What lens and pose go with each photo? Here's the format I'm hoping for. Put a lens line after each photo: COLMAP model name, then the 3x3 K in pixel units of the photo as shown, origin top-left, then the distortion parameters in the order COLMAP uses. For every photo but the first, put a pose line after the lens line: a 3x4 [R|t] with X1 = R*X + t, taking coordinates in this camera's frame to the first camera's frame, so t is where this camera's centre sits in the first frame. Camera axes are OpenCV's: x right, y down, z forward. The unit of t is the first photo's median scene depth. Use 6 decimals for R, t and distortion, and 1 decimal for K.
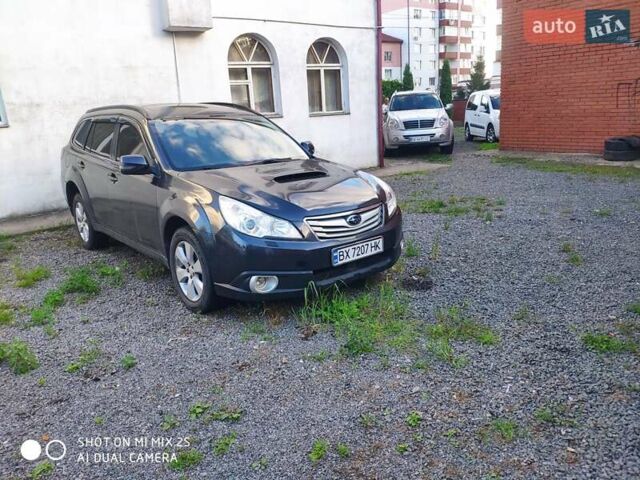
lens RADIAL K [[499.4, 0, 331.2], [0, 499.4, 238.9], [0, 0, 1]] dist [0.070405, -0.155298]
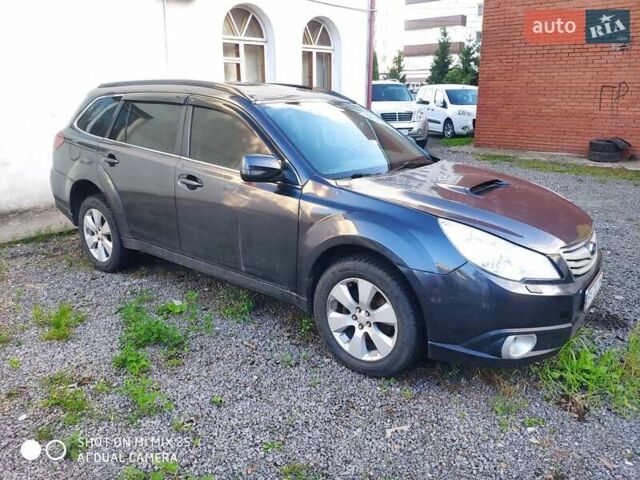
lens RADIAL K [[495.8, 0, 332.9], [0, 495.8, 232.7], [0, 0, 1]] dist [0.065637, -0.158289]
pose [[0.977791, -0.005829, 0.209501, -0.319506], [0.003141, 0.999908, 0.013162, -0.046981], [-0.209559, -0.012211, 0.977720, 0.216266]]
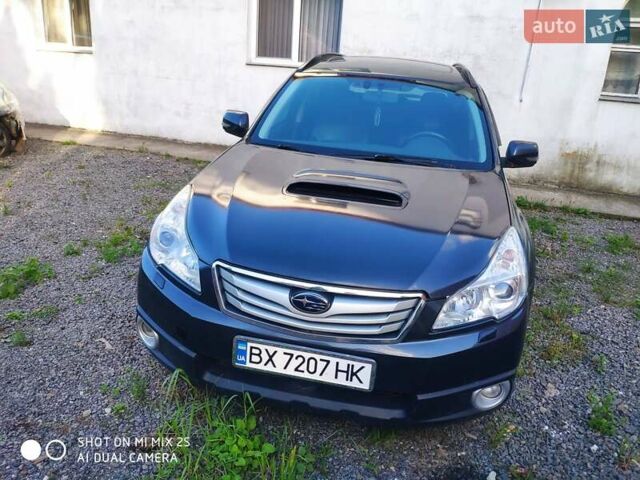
lens RADIAL K [[499.4, 0, 331.2], [0, 499.4, 238.9], [0, 0, 1]] dist [0.070405, -0.155298]
pose [[0.606718, 0.345004, -0.716146, 0.248745], [-0.300984, 0.933534, 0.194738, -0.127079], [0.735732, 0.097397, 0.670233, 0.434437]]
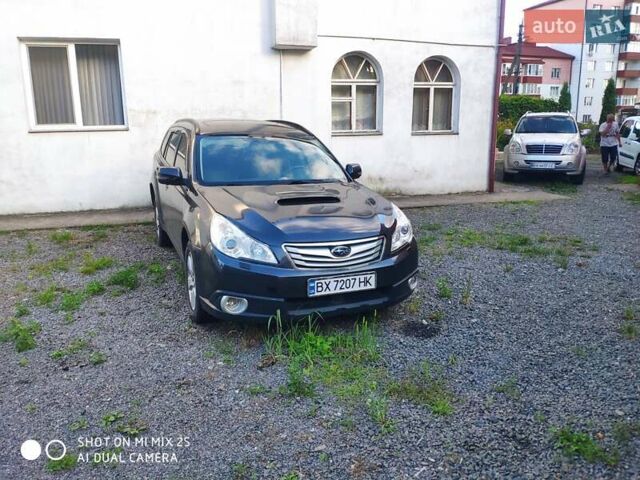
lens RADIAL K [[503.2, 0, 325.5], [0, 503.2, 228.1], [0, 0, 1]] dist [0.066068, -0.154574]
pose [[0.949897, 0.108612, -0.293087, 0.187429], [-0.121703, 0.992206, -0.026751, -0.033690], [0.287897, 0.061080, 0.955711, 0.047965]]
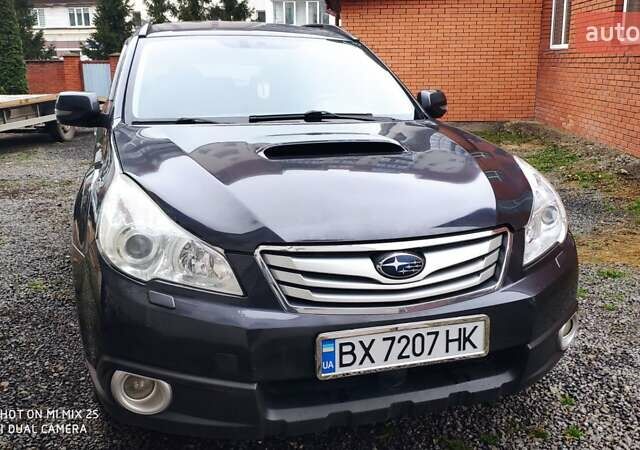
lens RADIAL K [[613.2, 0, 320.0], [0, 613.2, 225.0], [0, 0, 1]] dist [0.184179, -0.418336]
pose [[0.909209, 0.118815, -0.399026, 0.112165], [-0.126923, 0.991894, 0.006145, -0.040896], [0.396521, 0.045059, 0.916919, 0.342427]]
